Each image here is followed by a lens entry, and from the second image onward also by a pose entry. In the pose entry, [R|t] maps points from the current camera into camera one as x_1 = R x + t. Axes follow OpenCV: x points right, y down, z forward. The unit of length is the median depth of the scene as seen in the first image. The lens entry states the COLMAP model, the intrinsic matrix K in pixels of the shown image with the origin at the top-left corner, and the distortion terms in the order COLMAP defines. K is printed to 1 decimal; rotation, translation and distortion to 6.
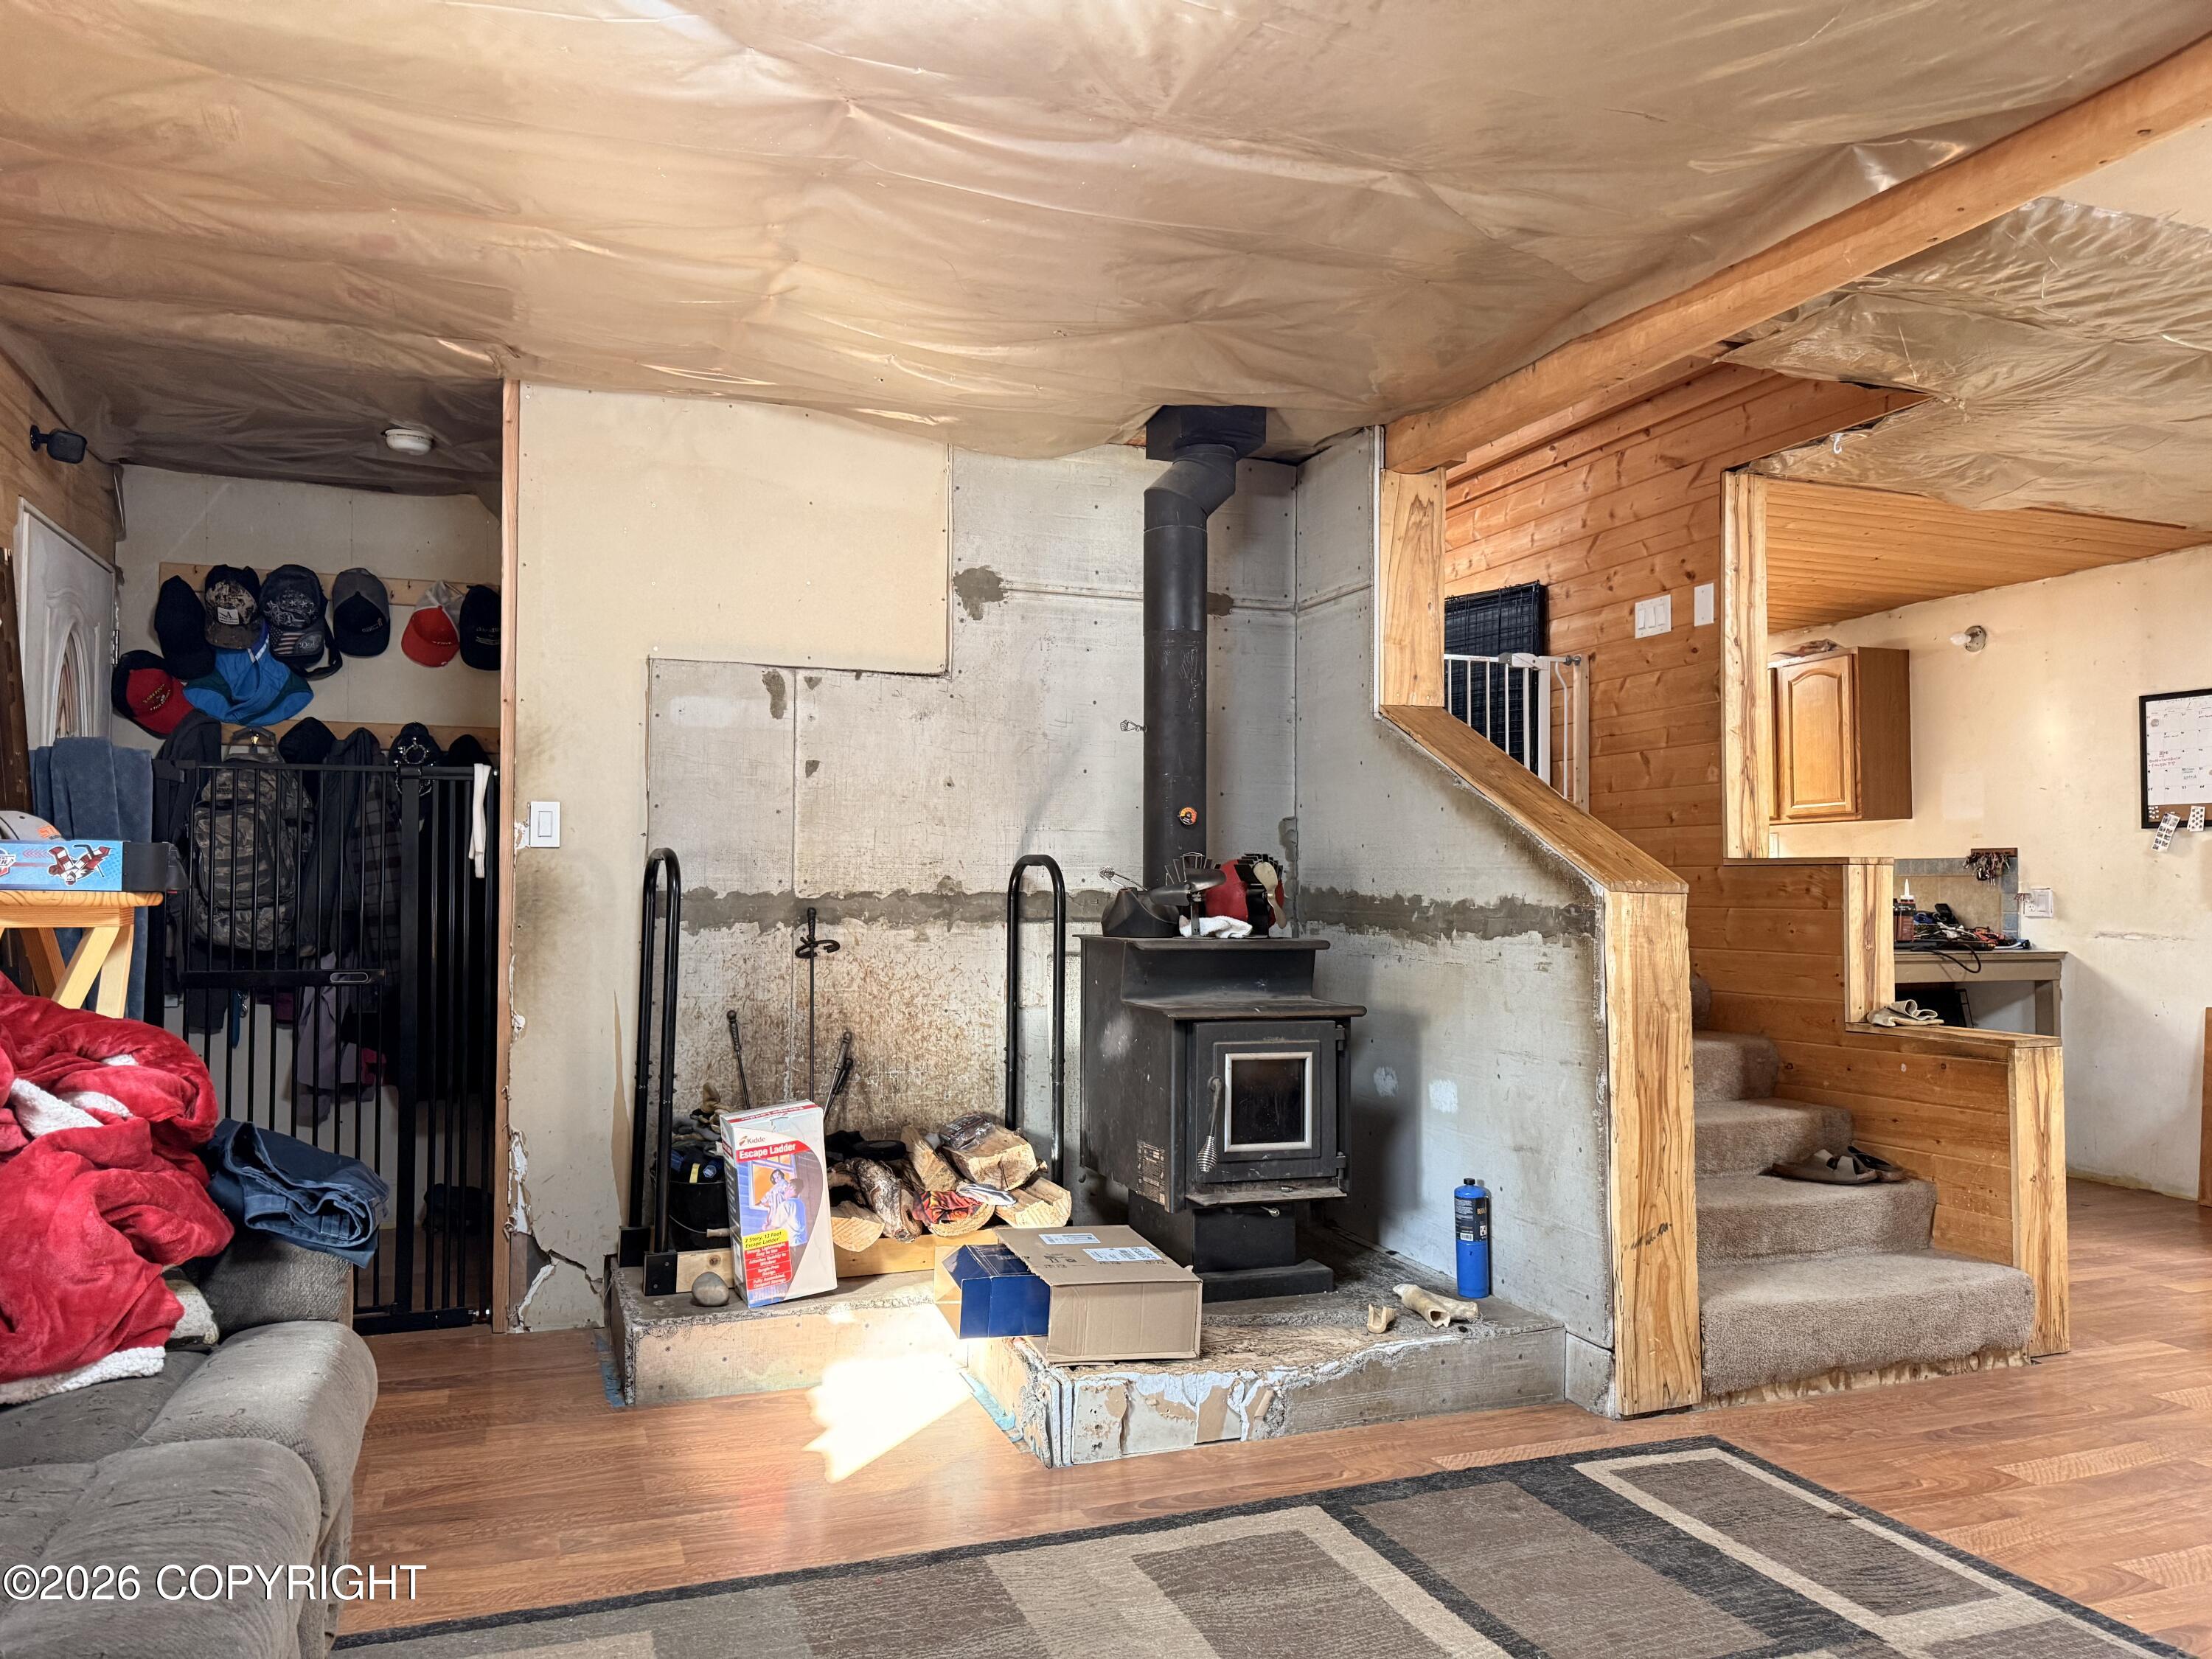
lens RADIAL K [[1561.6, 0, 1117.1], [0, 1561.6, 826.2], [0, 0, 1]] dist [0.053589, -0.060310]
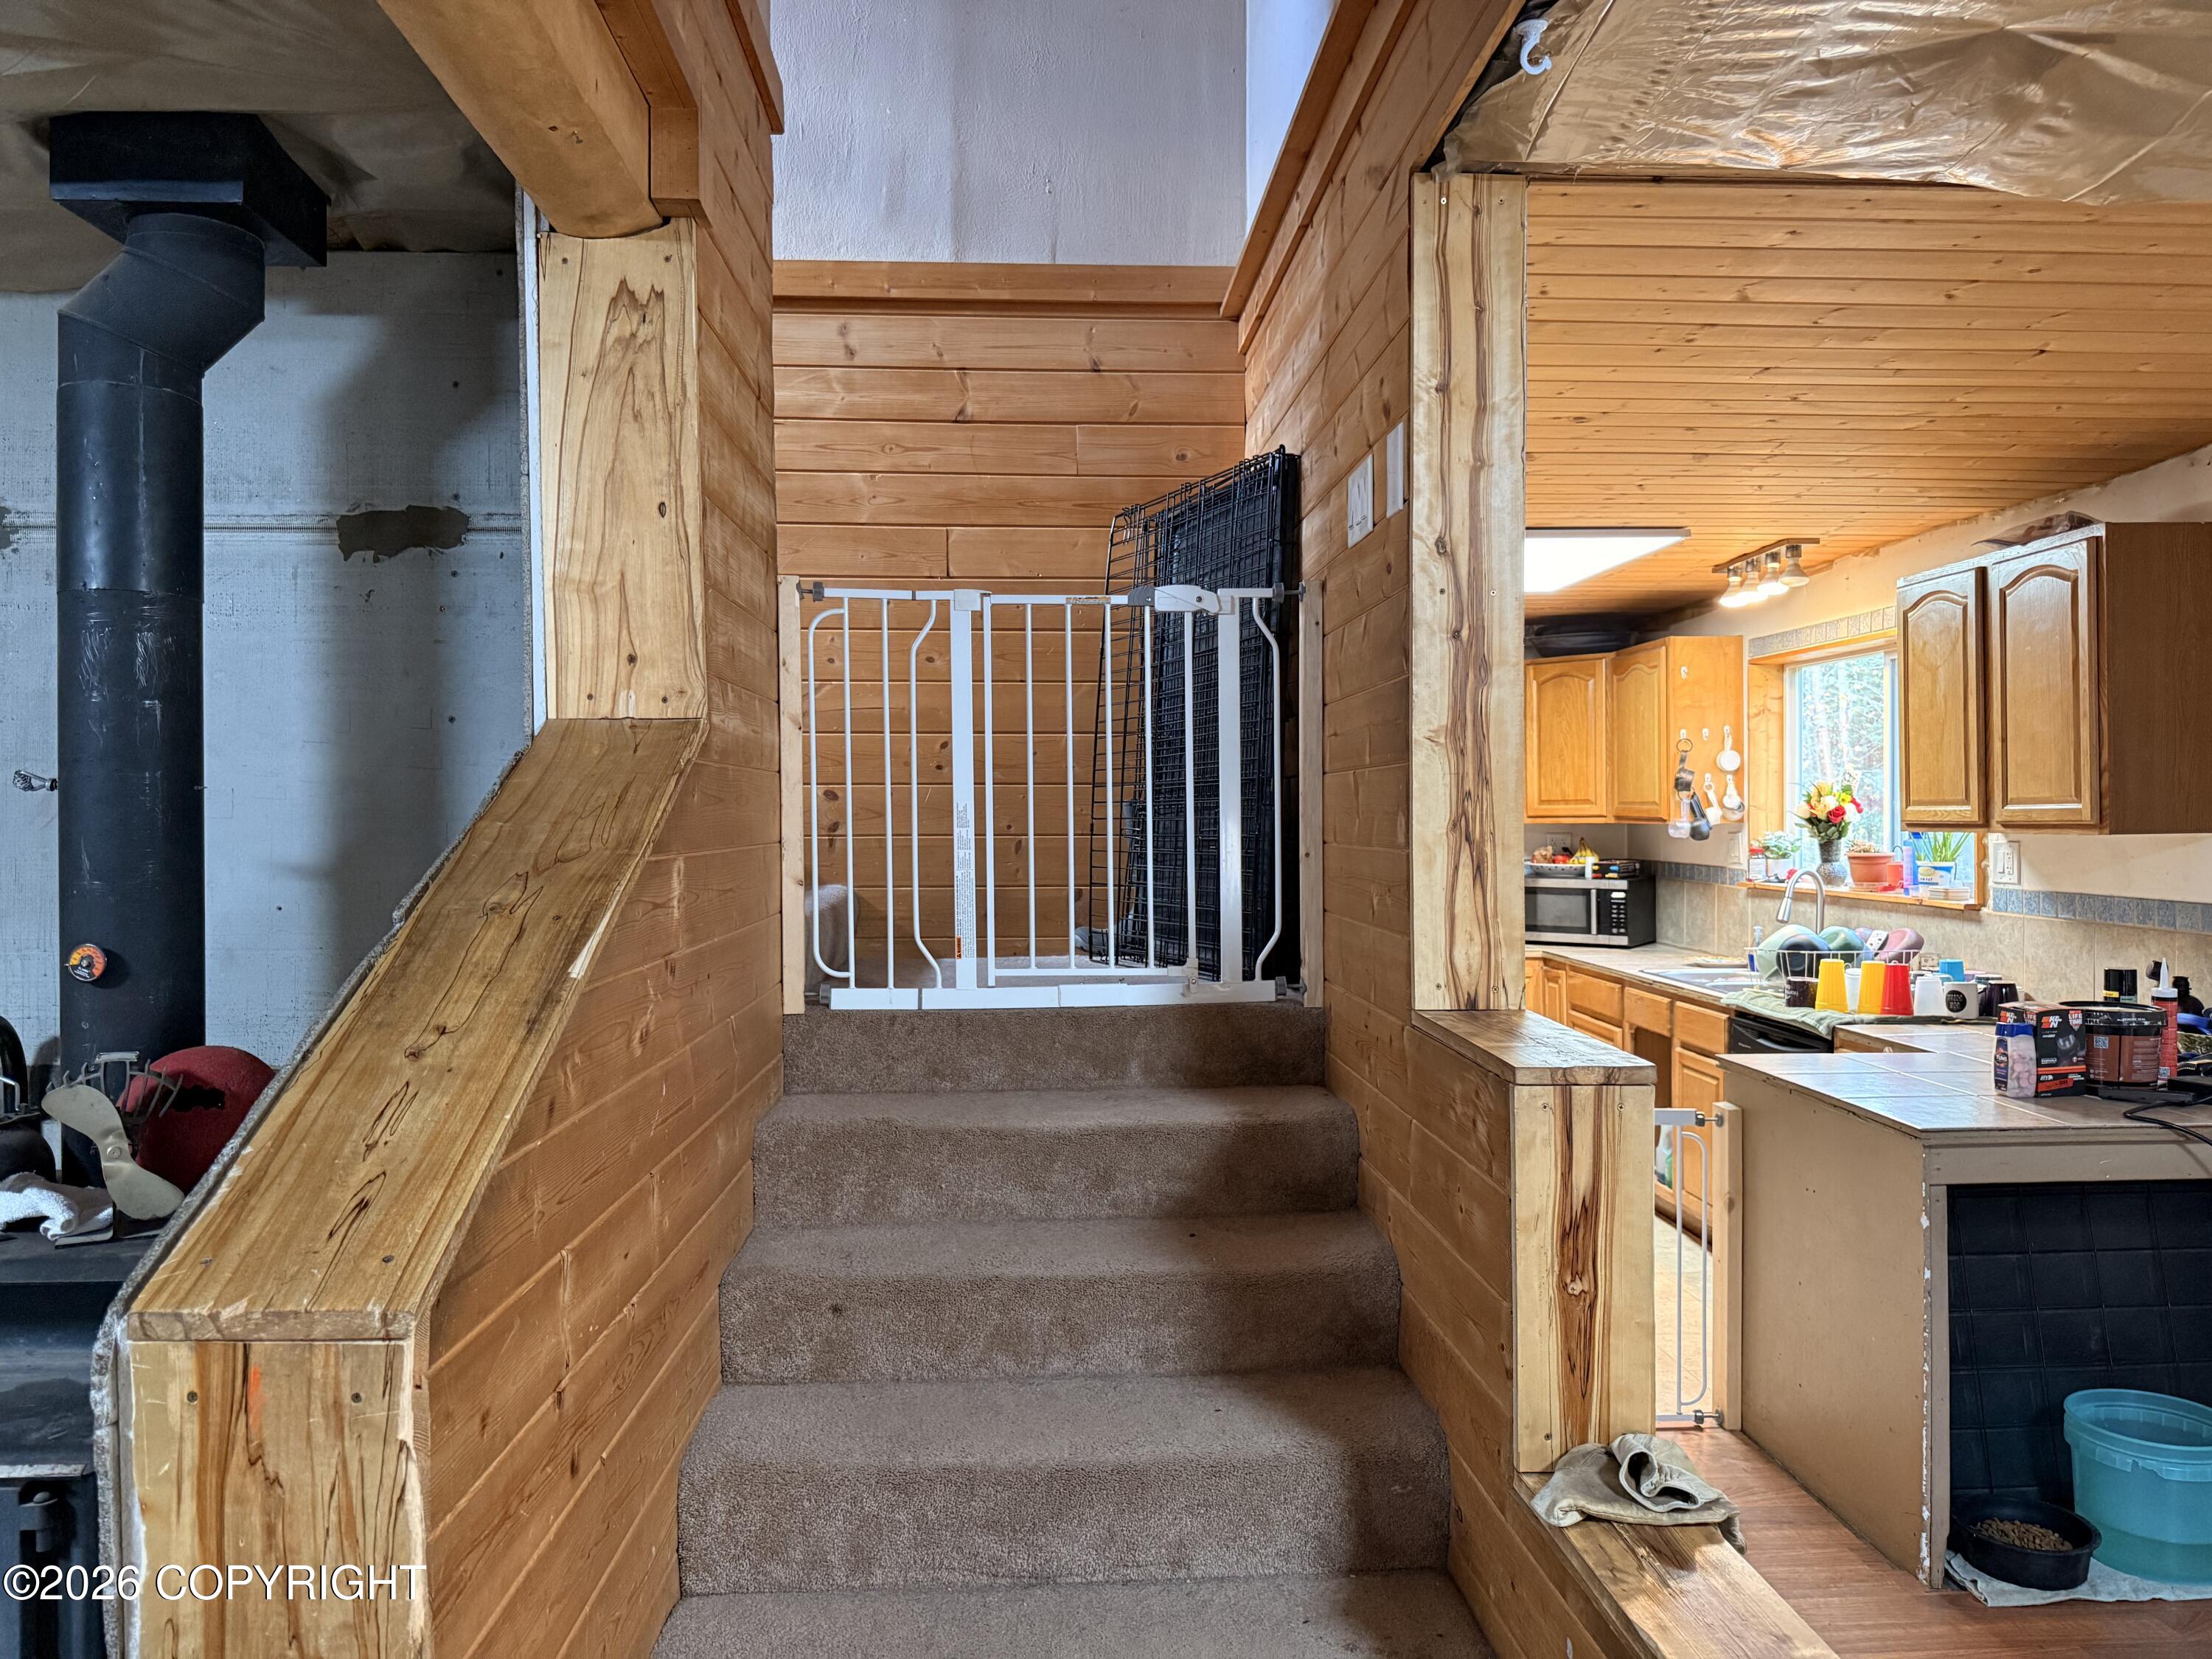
lens RADIAL K [[1561.6, 0, 1109.0], [0, 1561.6, 827.3], [0, 0, 1]] dist [0.053589, -0.060310]
pose [[0.955619, -0.004342, -0.294573, 0.575858], [0.018515, 0.998800, 0.045343, -0.075329], [0.294023, -0.048785, 0.954553, 0.694578]]
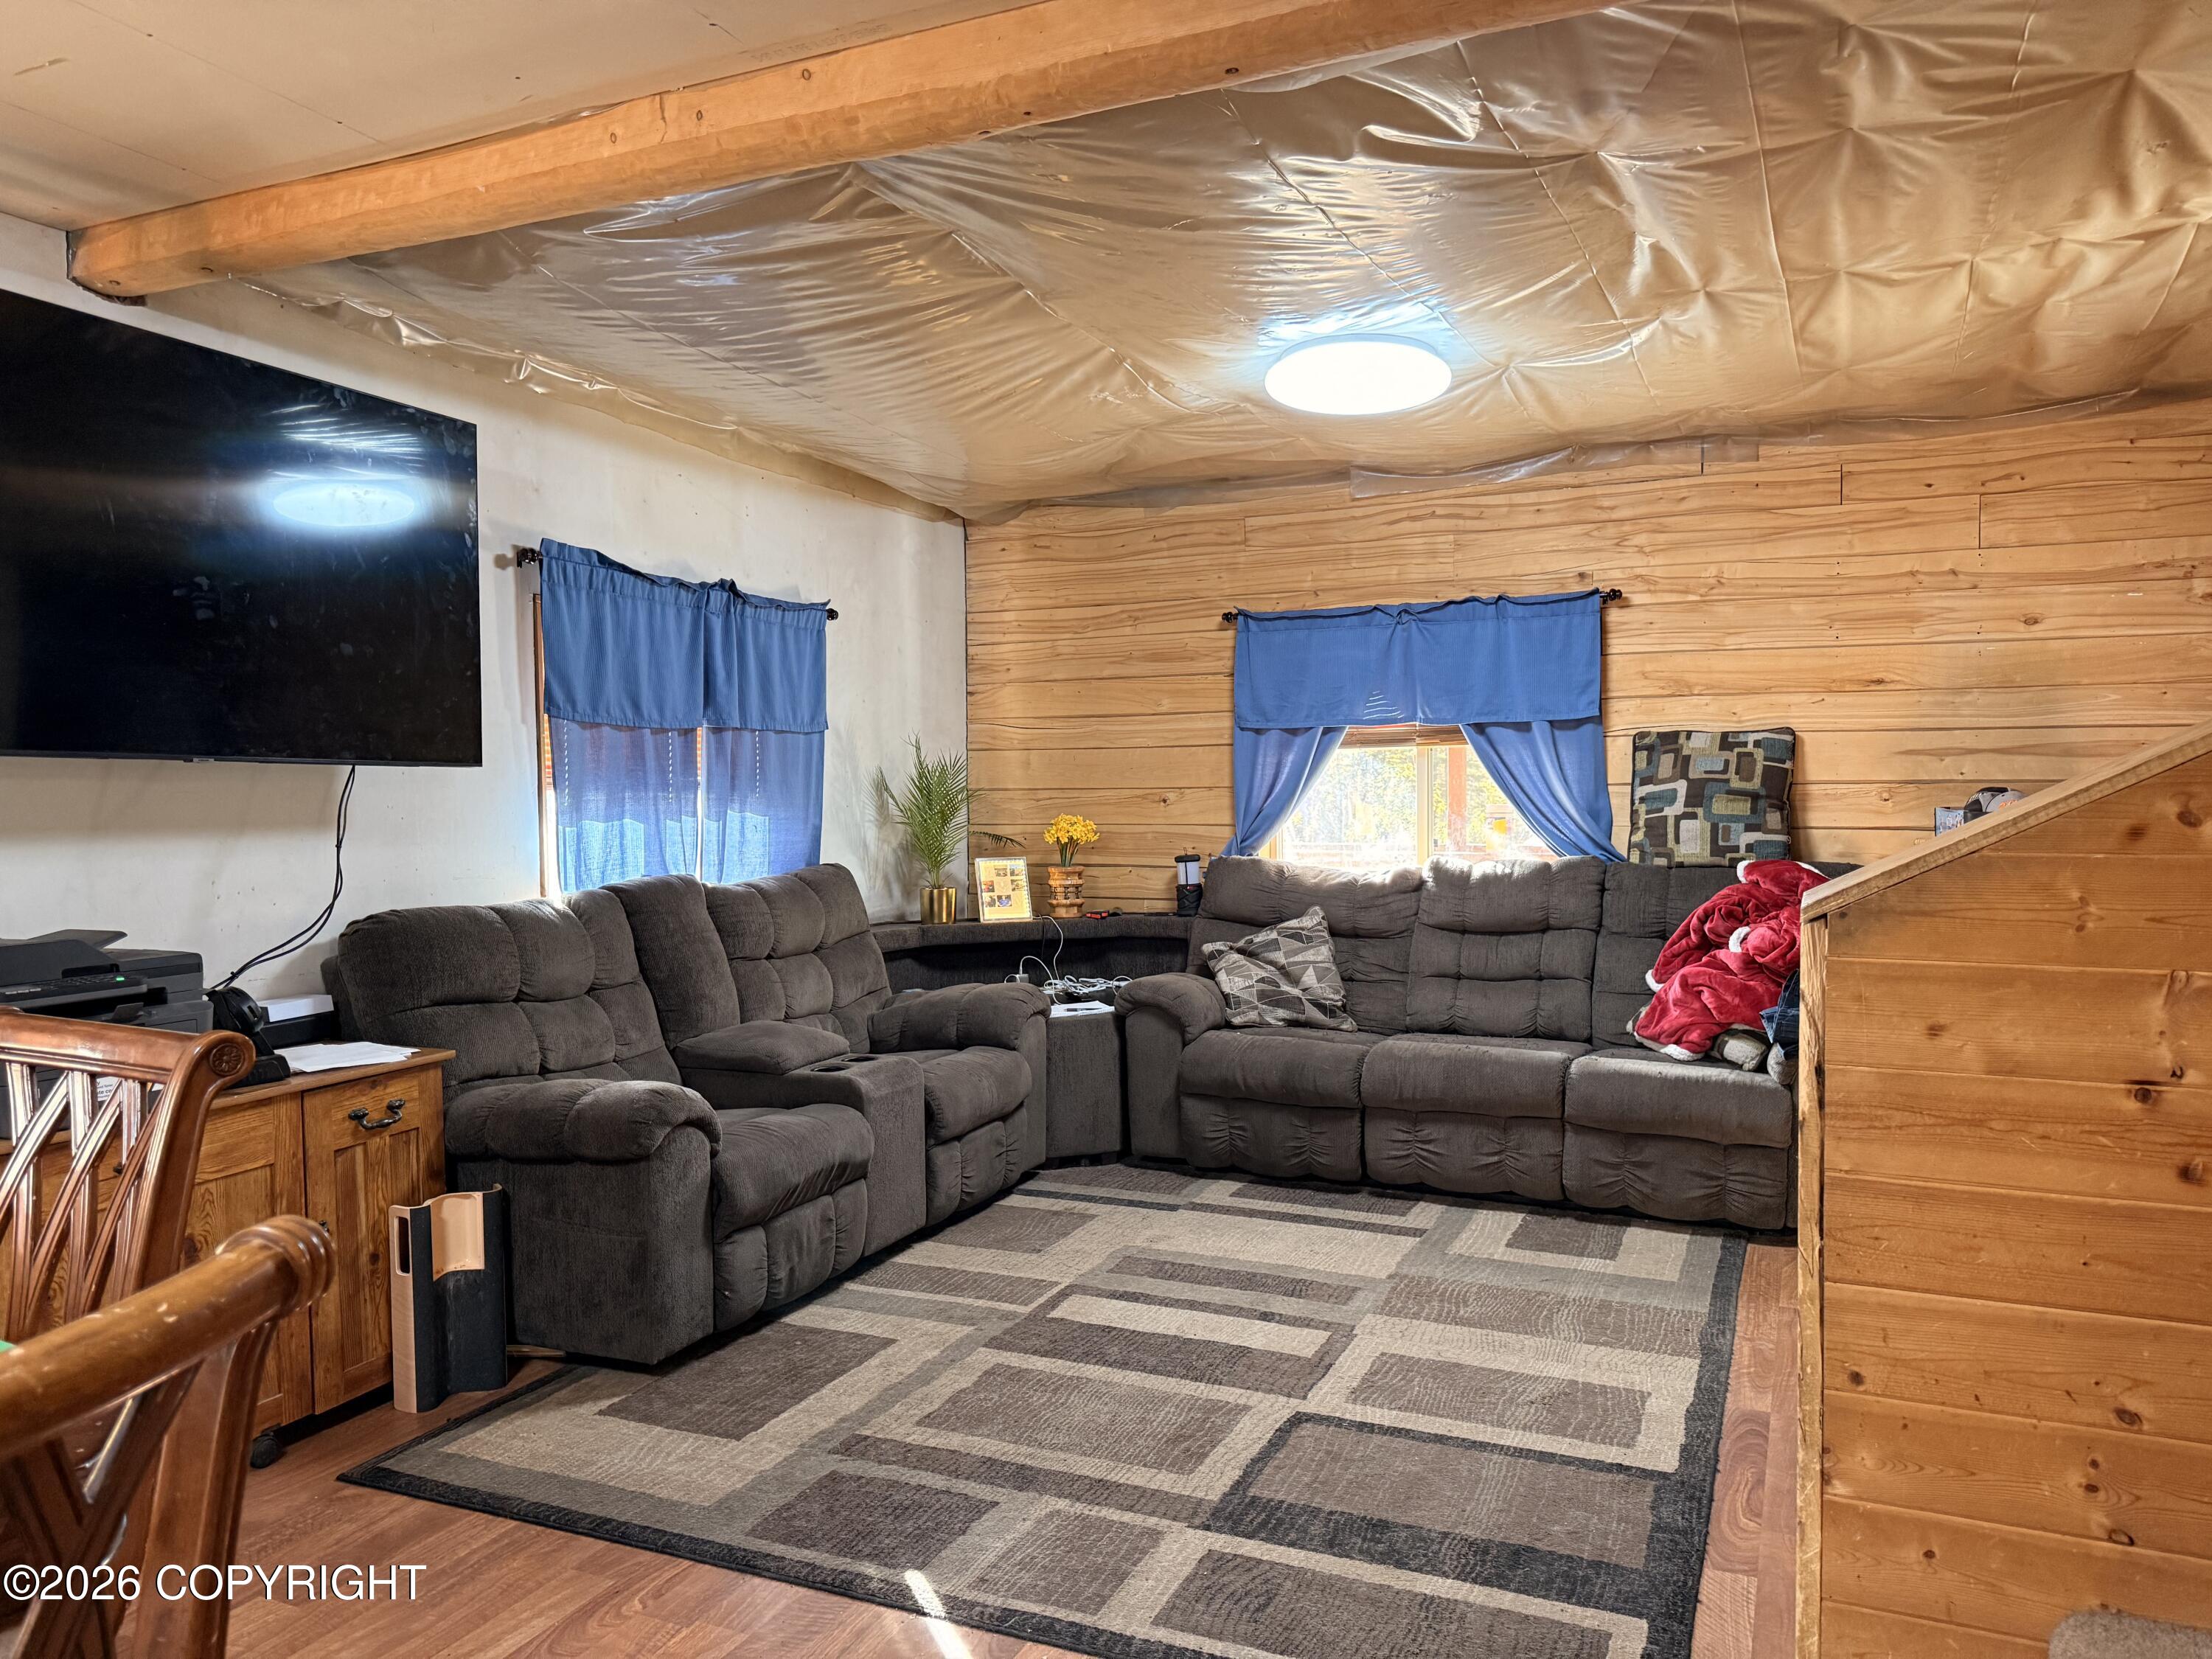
lens RADIAL K [[1561.6, 0, 1115.3], [0, 1561.6, 825.6], [0, 0, 1]] dist [0.053589, -0.060310]
pose [[-0.709793, 0.016864, -0.704209, 0.854473], [0.030574, 0.999509, -0.006881, 0.005535], [0.703747, -0.026415, -0.709960, 1.154373]]
